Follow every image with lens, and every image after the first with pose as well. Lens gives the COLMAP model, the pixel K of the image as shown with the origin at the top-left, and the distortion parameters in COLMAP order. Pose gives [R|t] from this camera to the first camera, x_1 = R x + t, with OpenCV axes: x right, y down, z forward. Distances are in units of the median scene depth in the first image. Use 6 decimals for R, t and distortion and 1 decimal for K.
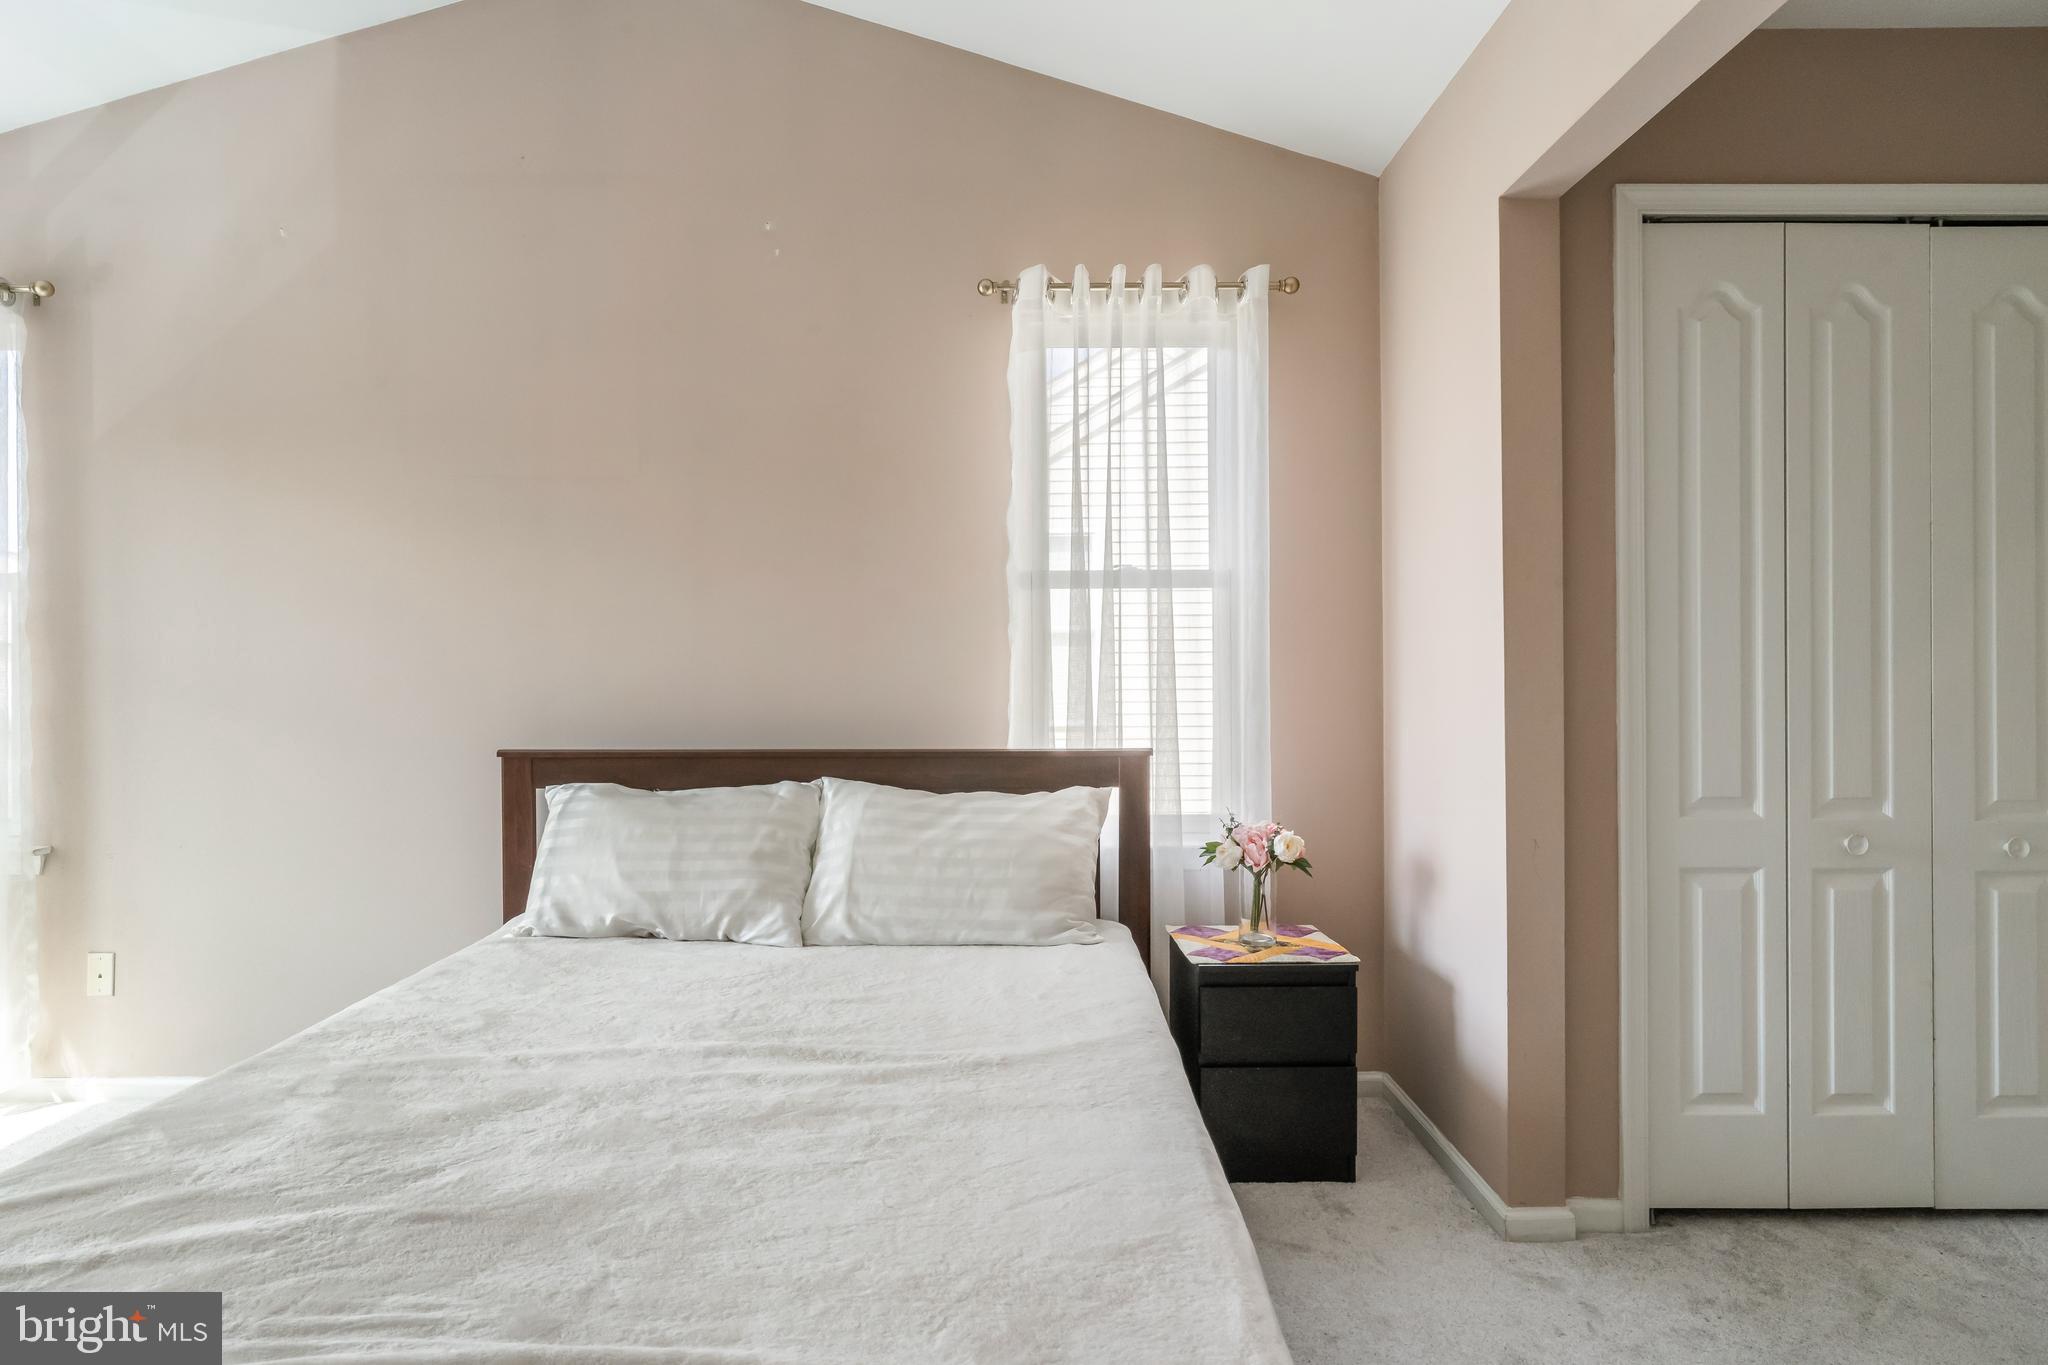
lens RADIAL K [[1163.5, 0, 1009.1], [0, 1163.5, 680.7], [0, 0, 1]] dist [-0.003299, 0.000514]
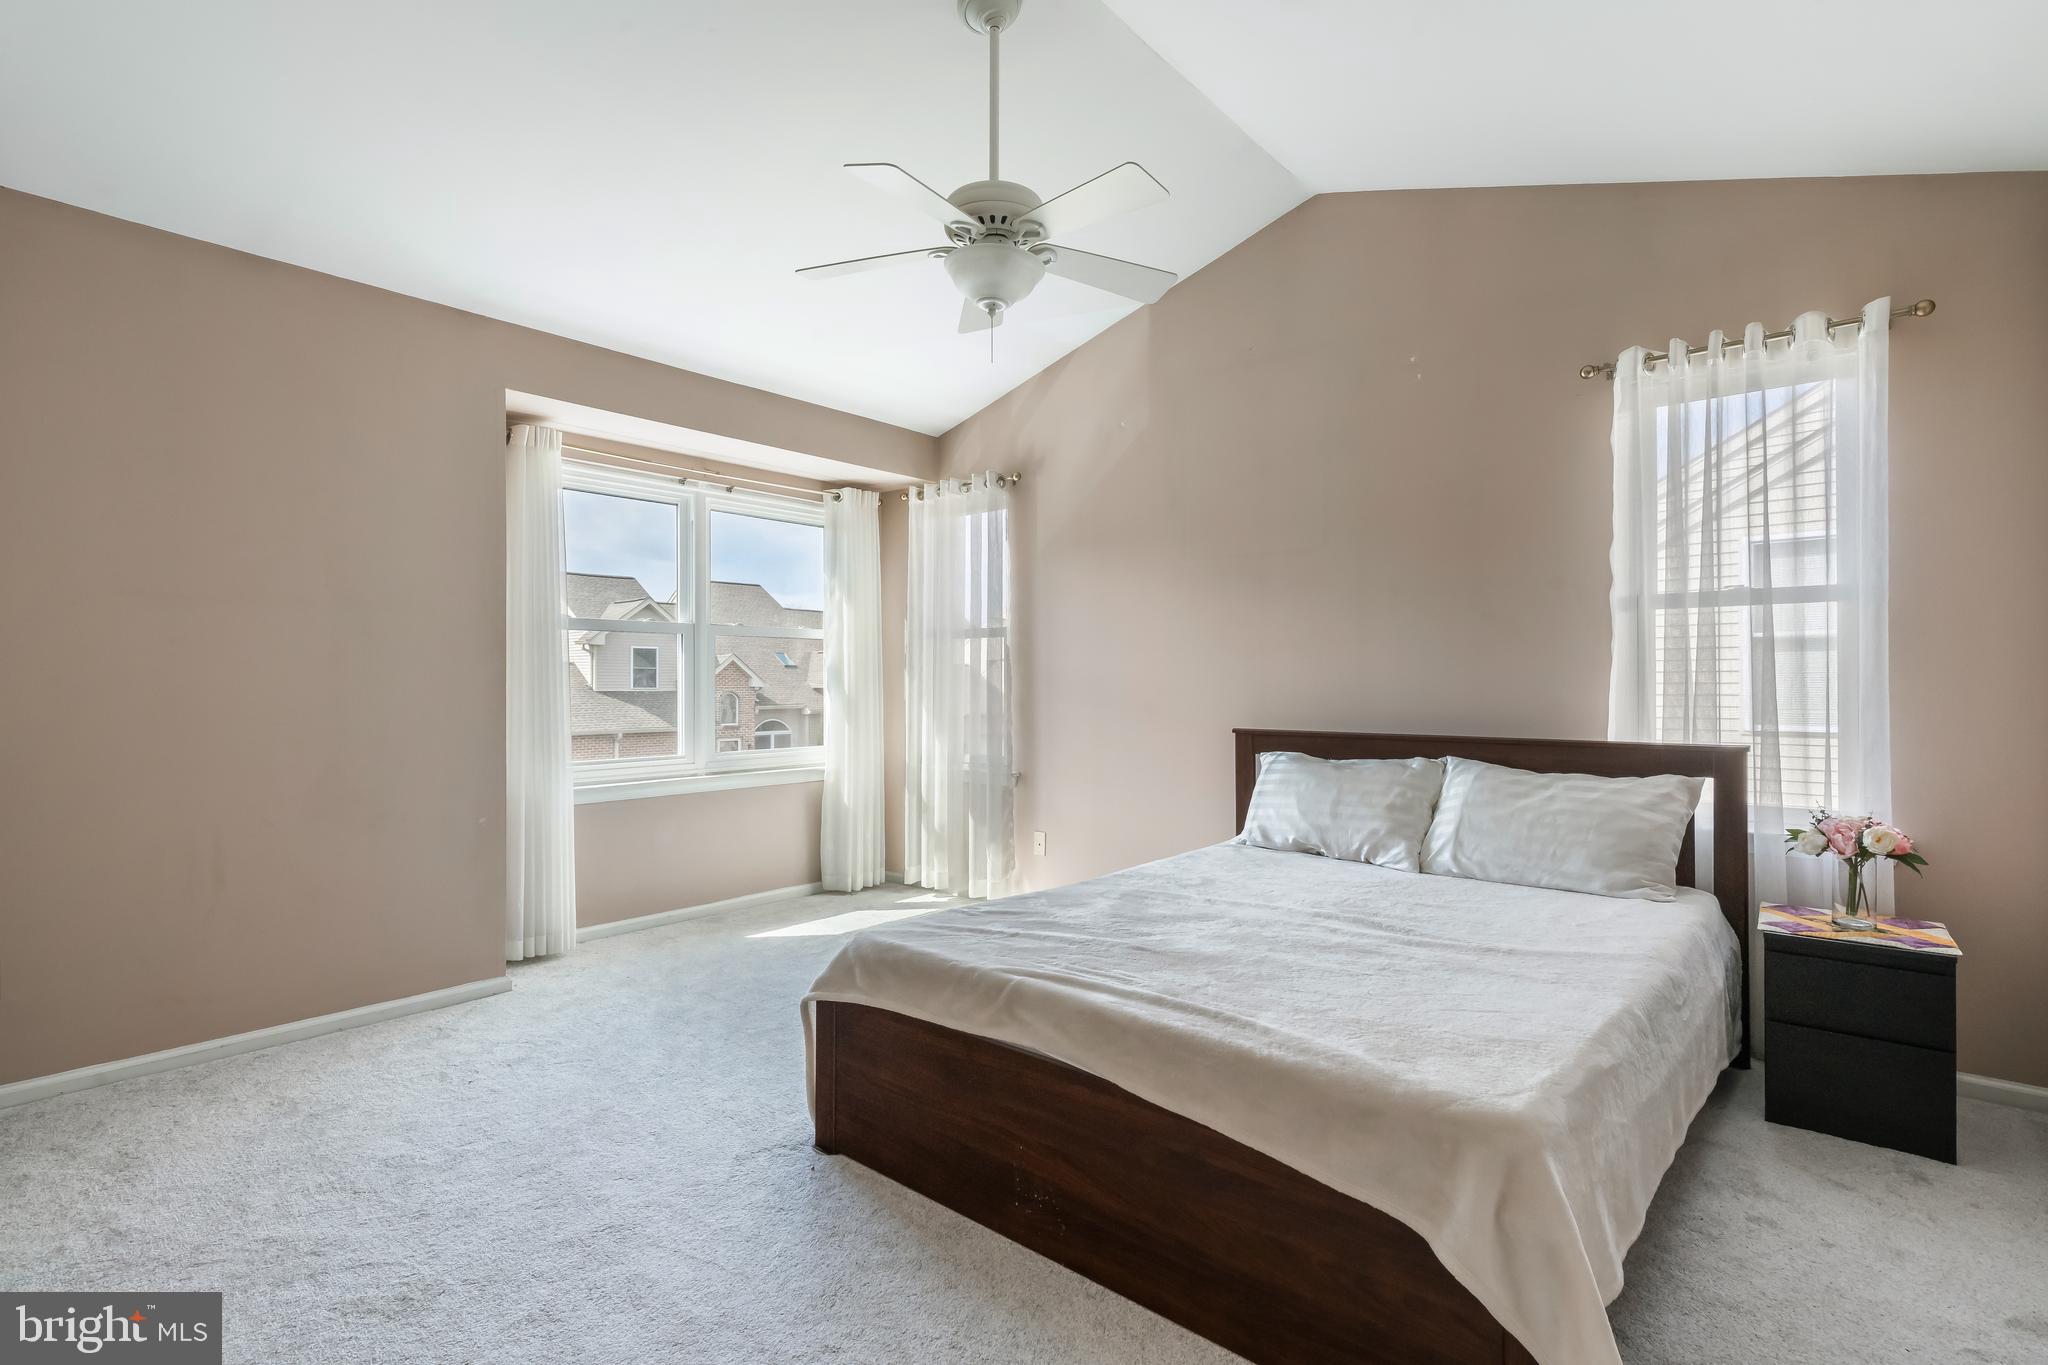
lens RADIAL K [[964.9, 0, 1015.7], [0, 964.9, 679.4], [0, 0, 1]] dist [0.001511, -0.000545]
pose [[0.756395, -0.000205, -0.654116, 0.216425], [-0.002629, 0.999991, -0.003353, -0.002262], [0.654110, 0.004256, 0.756387, -0.209240]]
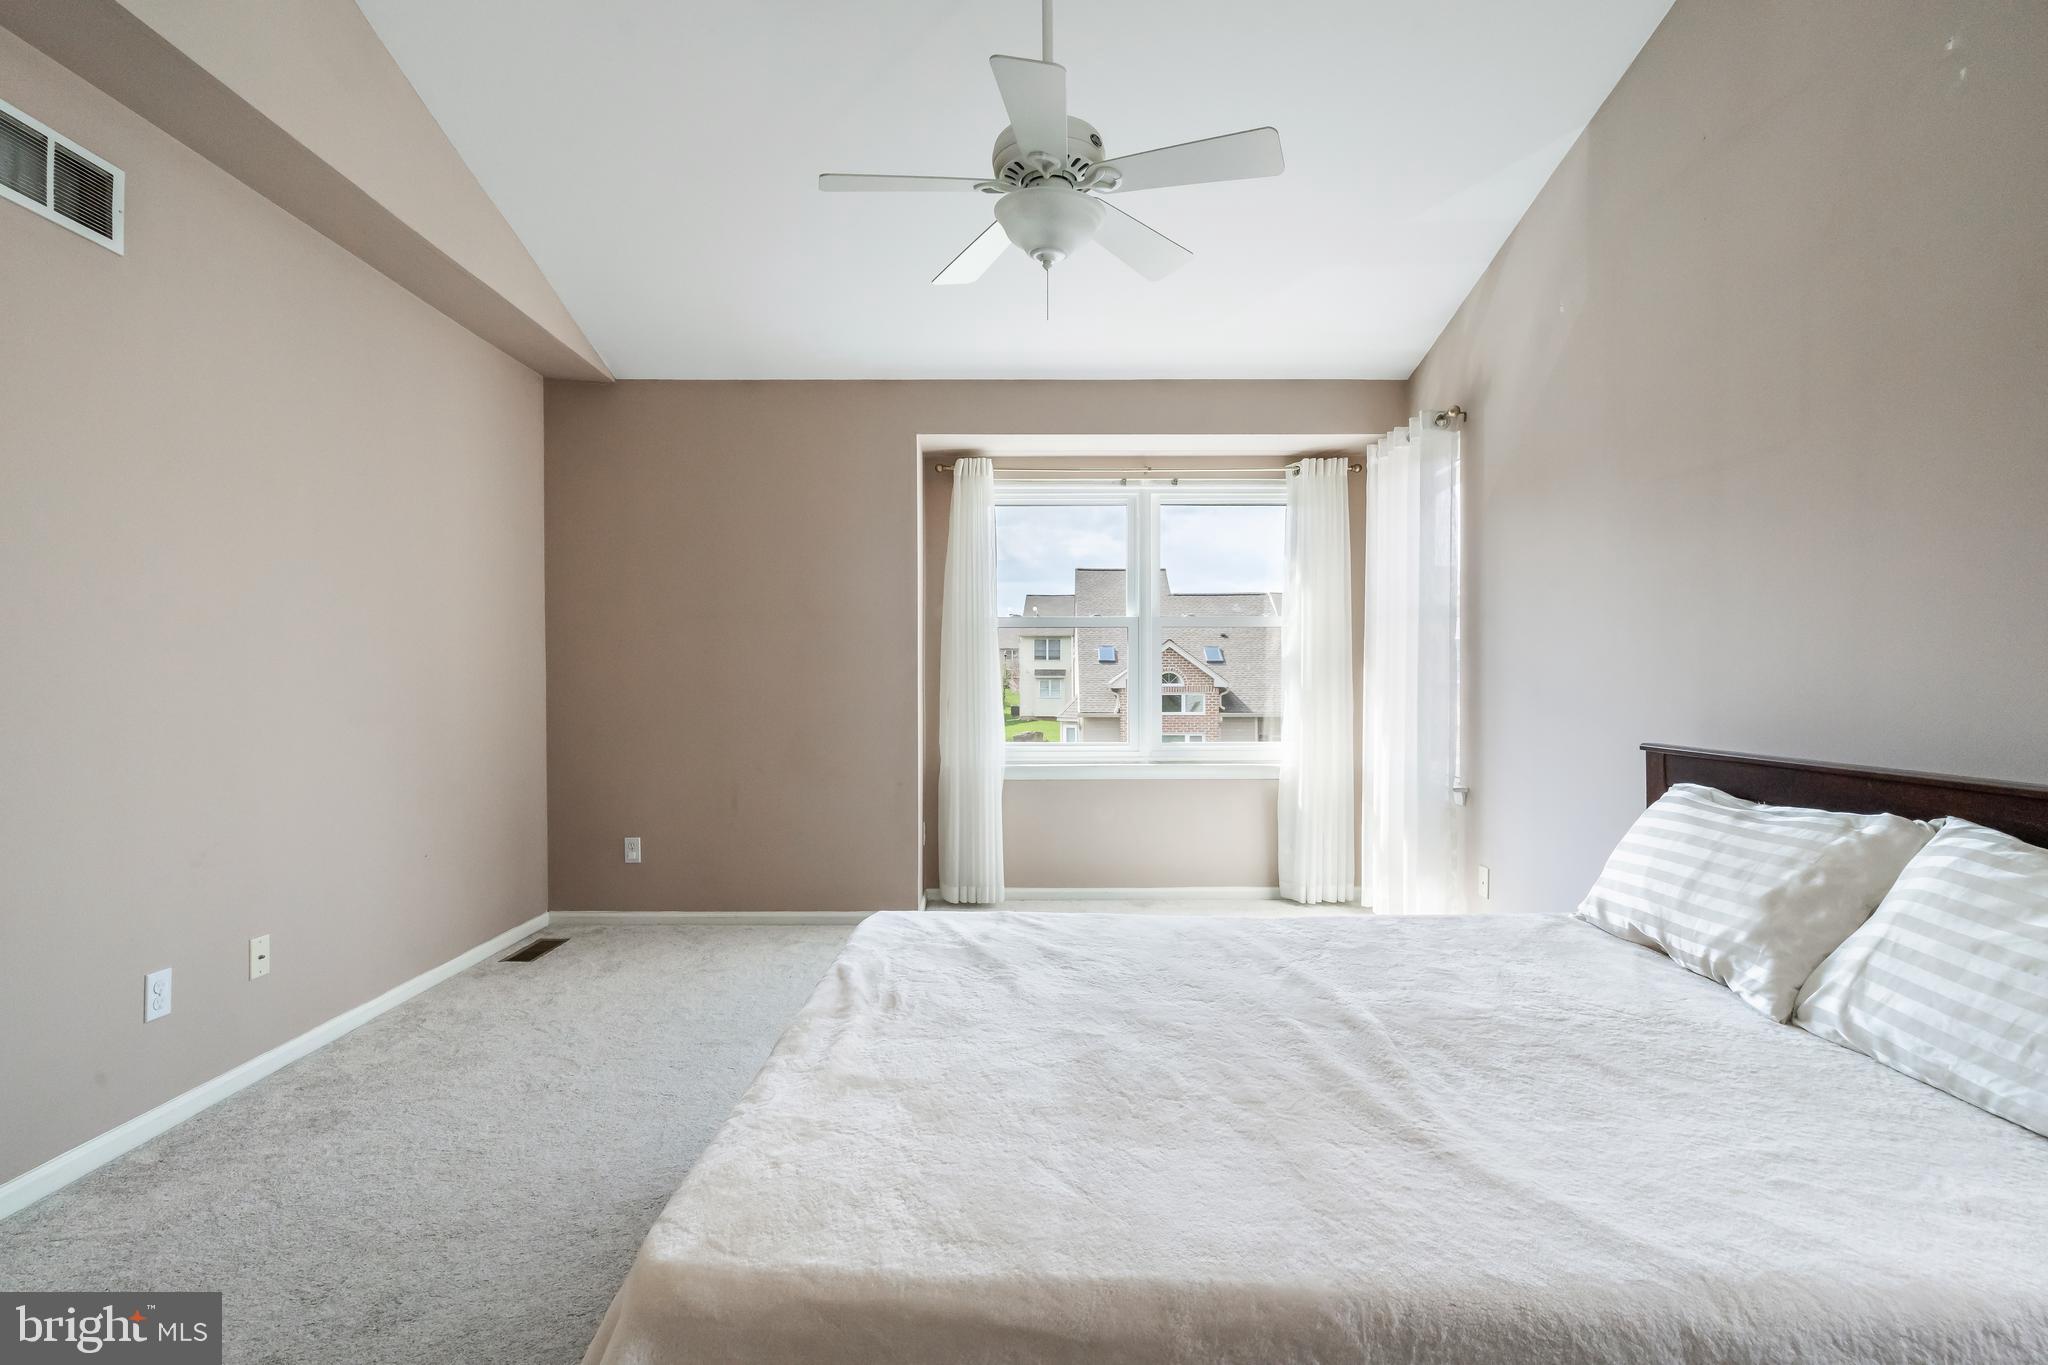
lens RADIAL K [[964.9, 0, 1015.7], [0, 964.9, 679.4], [0, 0, 1]] dist [0.001511, -0.000545]
pose [[0.004429, 0.006772, -0.999967, 0.448042], [-0.001929, 0.999975, 0.006763, -0.001684], [0.999988, 0.001899, 0.004442, 0.482471]]
